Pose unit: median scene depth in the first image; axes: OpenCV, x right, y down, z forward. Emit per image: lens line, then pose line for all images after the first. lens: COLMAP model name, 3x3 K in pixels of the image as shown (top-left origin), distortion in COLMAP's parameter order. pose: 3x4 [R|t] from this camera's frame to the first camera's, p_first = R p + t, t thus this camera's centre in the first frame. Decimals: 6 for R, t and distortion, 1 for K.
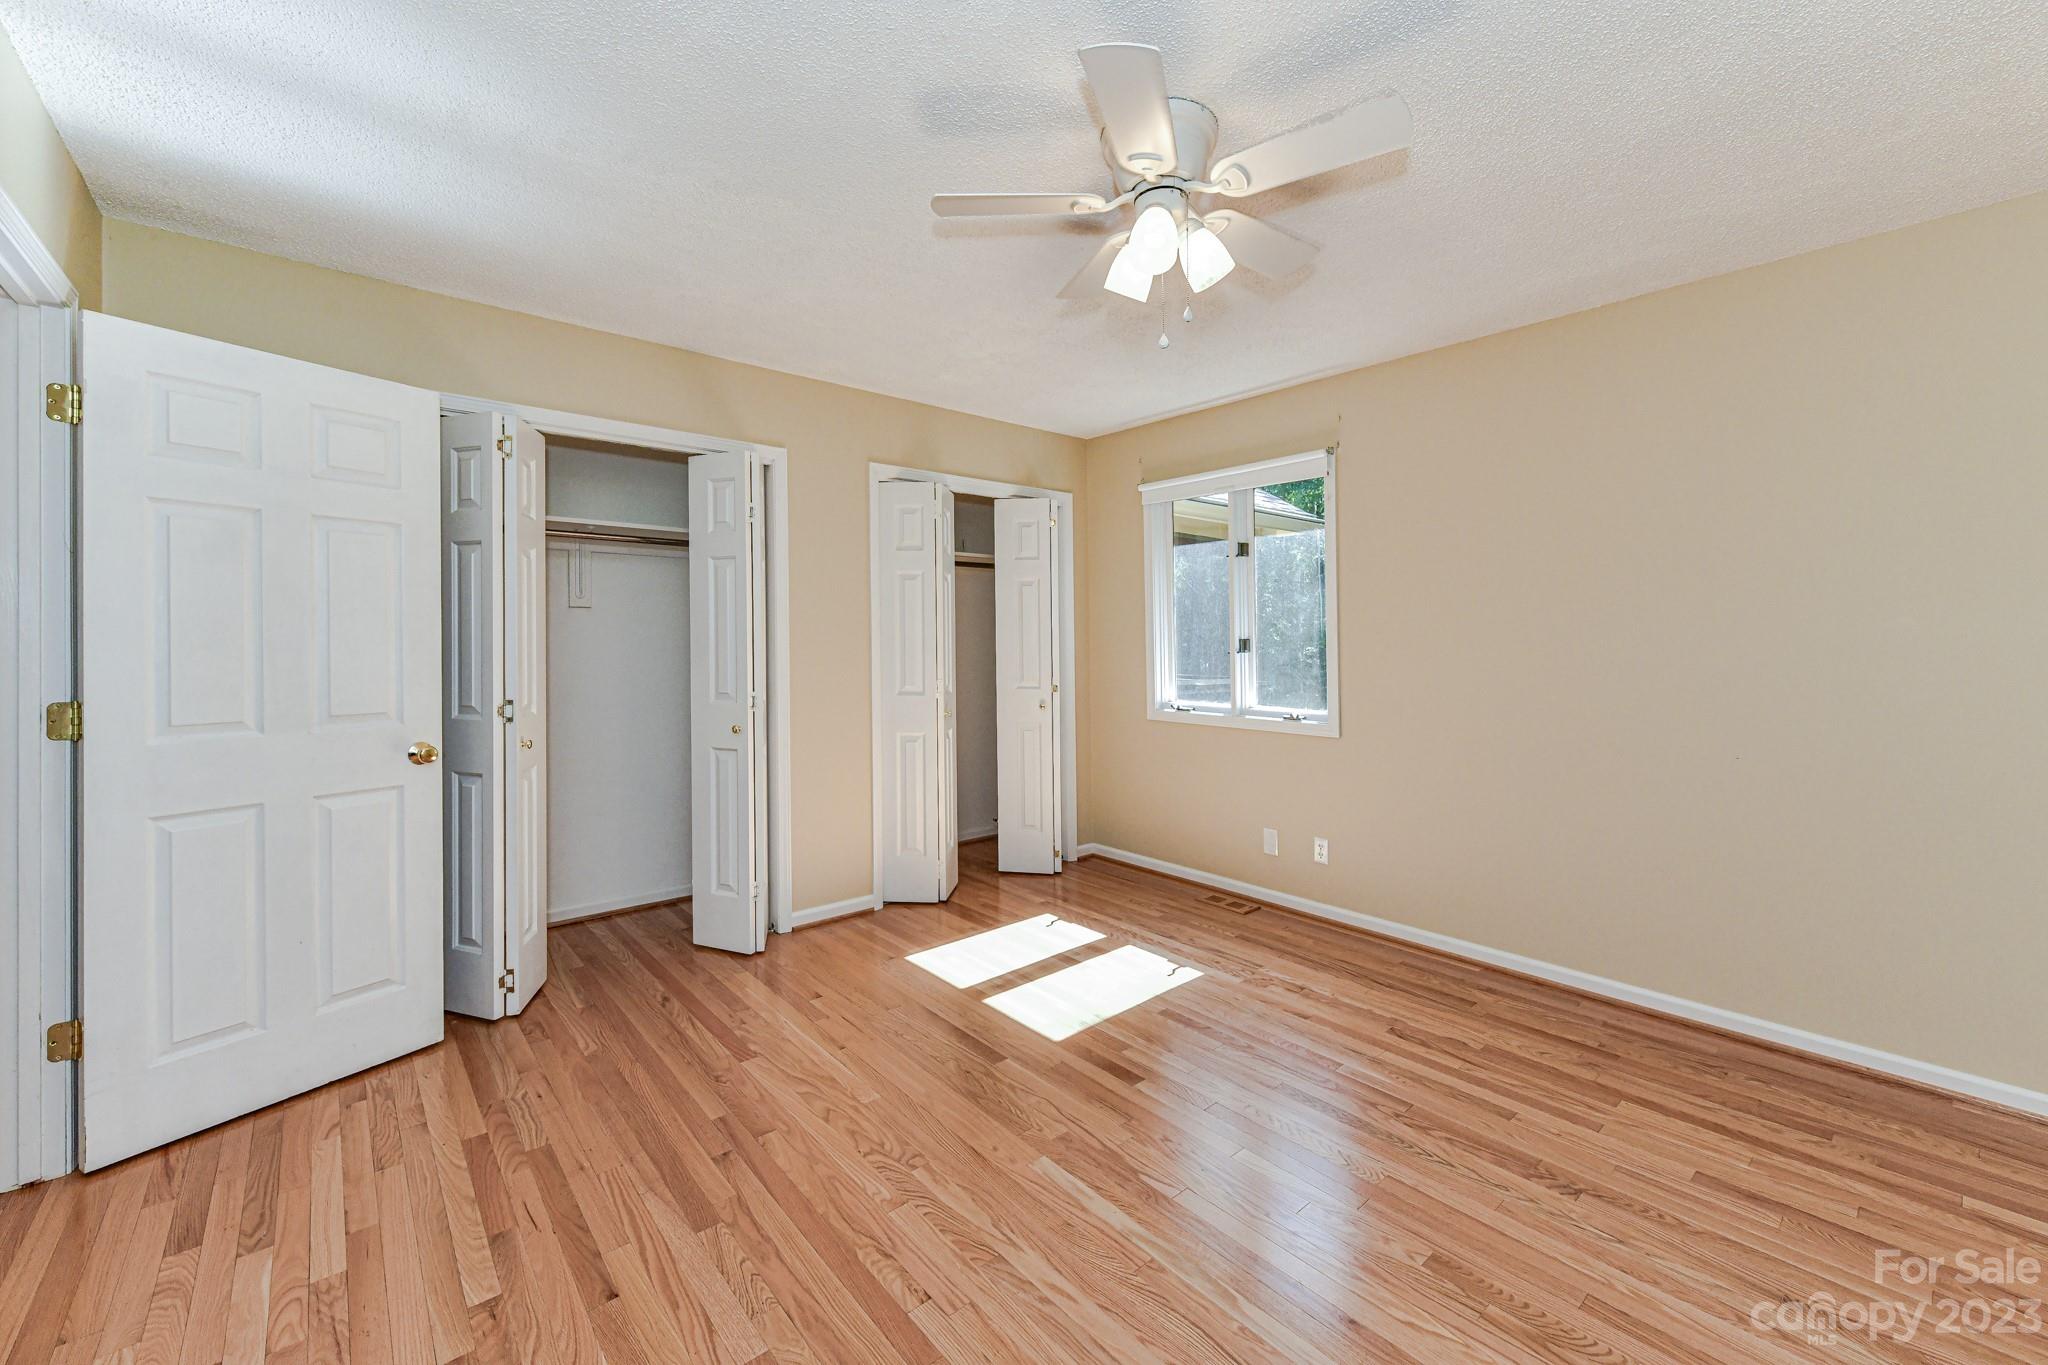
lens RADIAL K [[808.1, 0, 1015.1], [0, 808.1, 661.5], [0, 0, 1]] dist [0.003484, -0.000318]
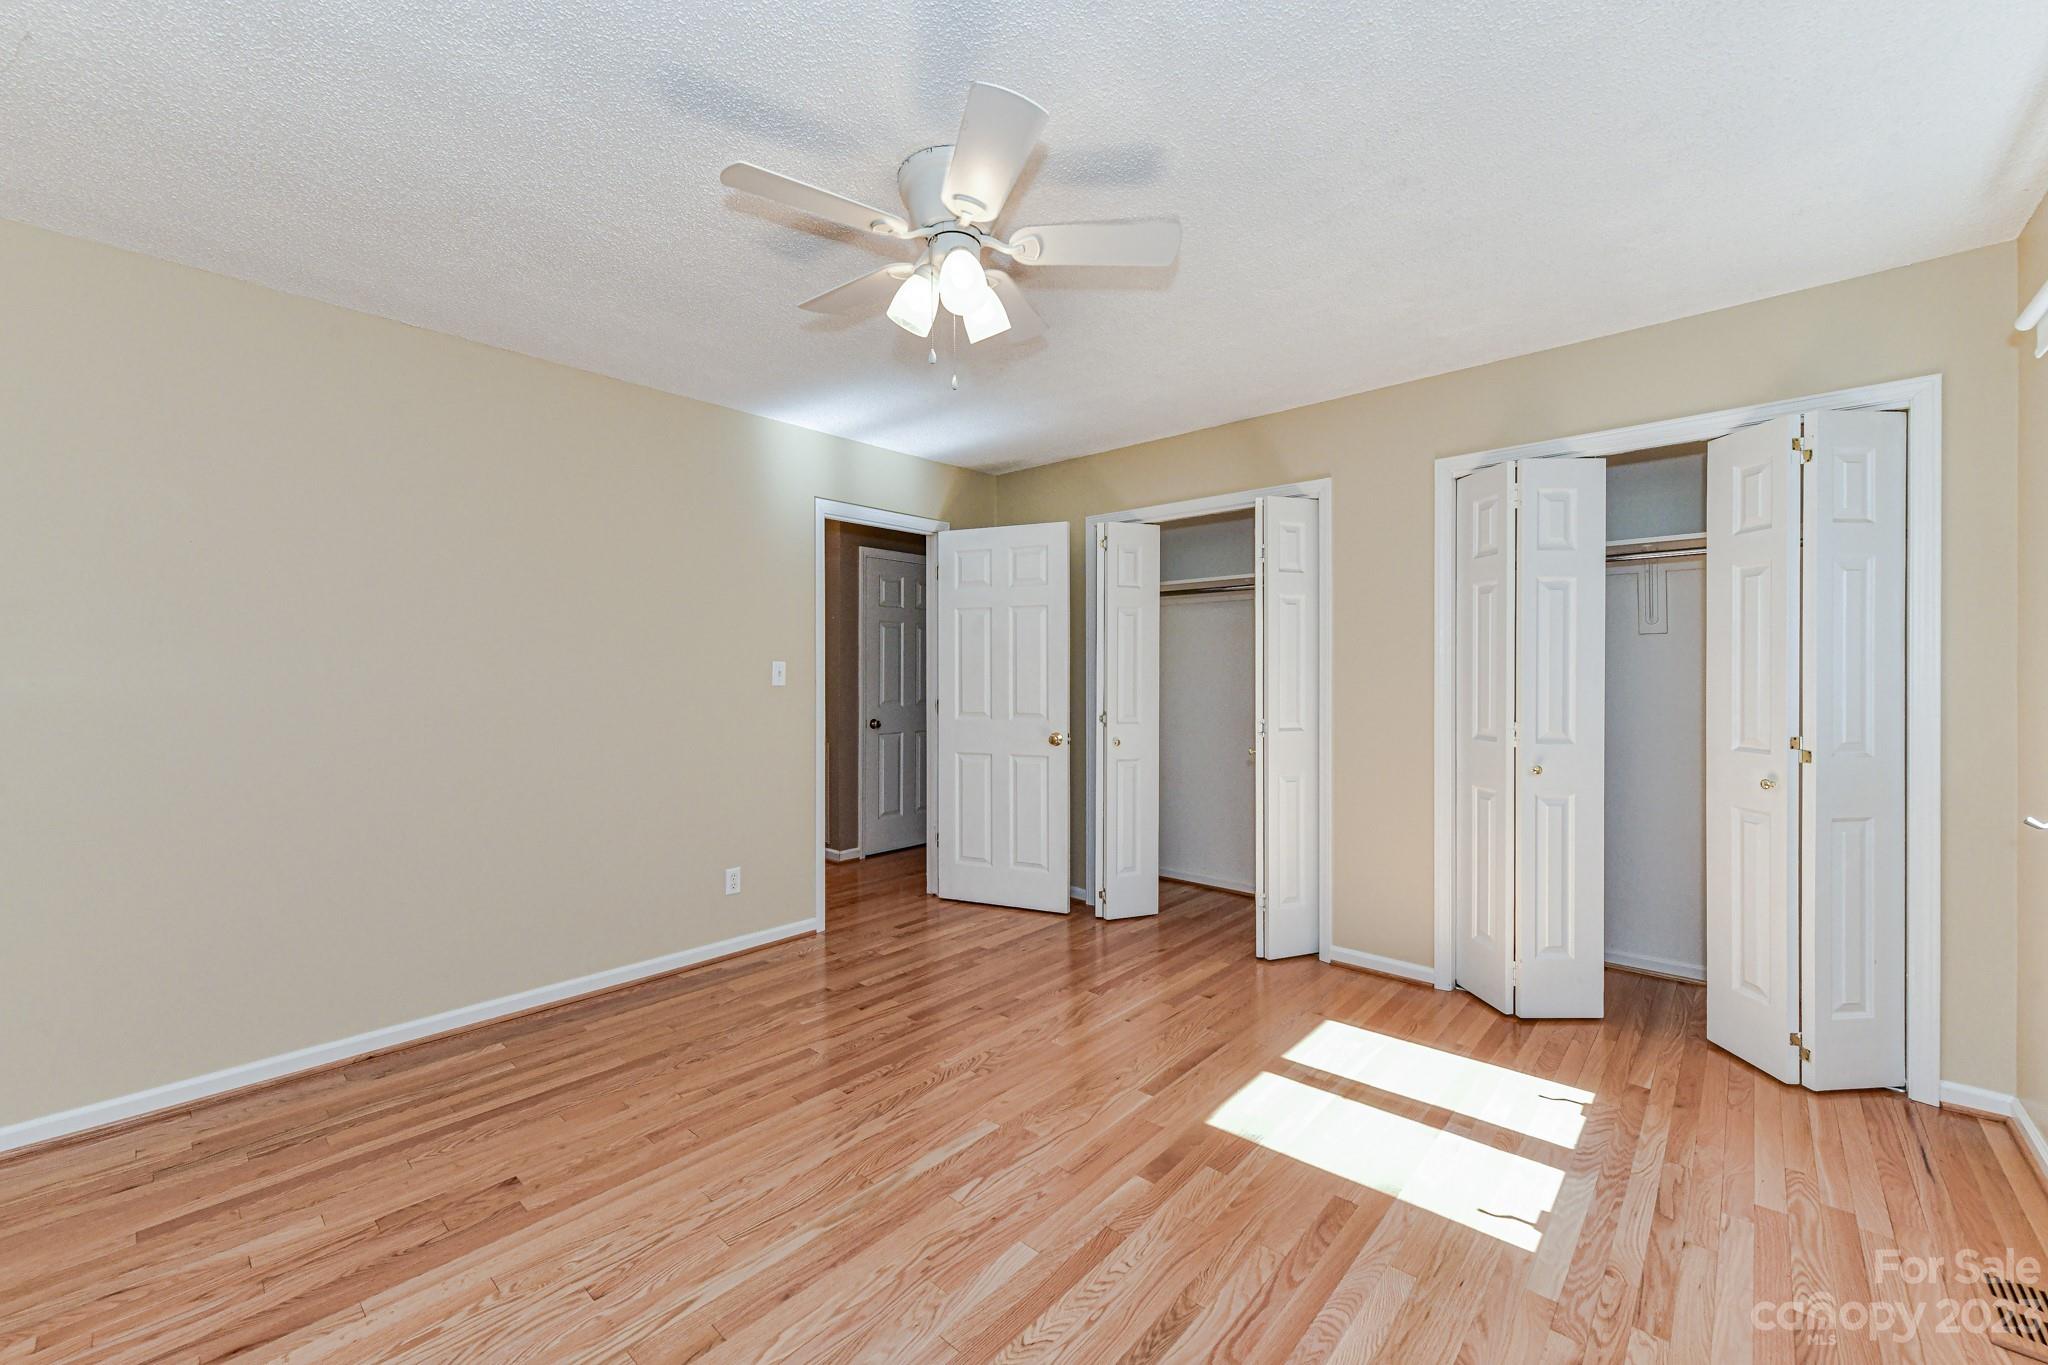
lens RADIAL K [[811.0, 0, 1045.4], [0, 811.0, 710.1], [0, 0, 1]] dist [-0.000414, -0.000216]
pose [[0.144283, 0.040616, -0.988703, 0.742791], [-0.023516, 0.999016, 0.037608, -0.008797], [0.989257, 0.017824, 0.145096, 0.577830]]
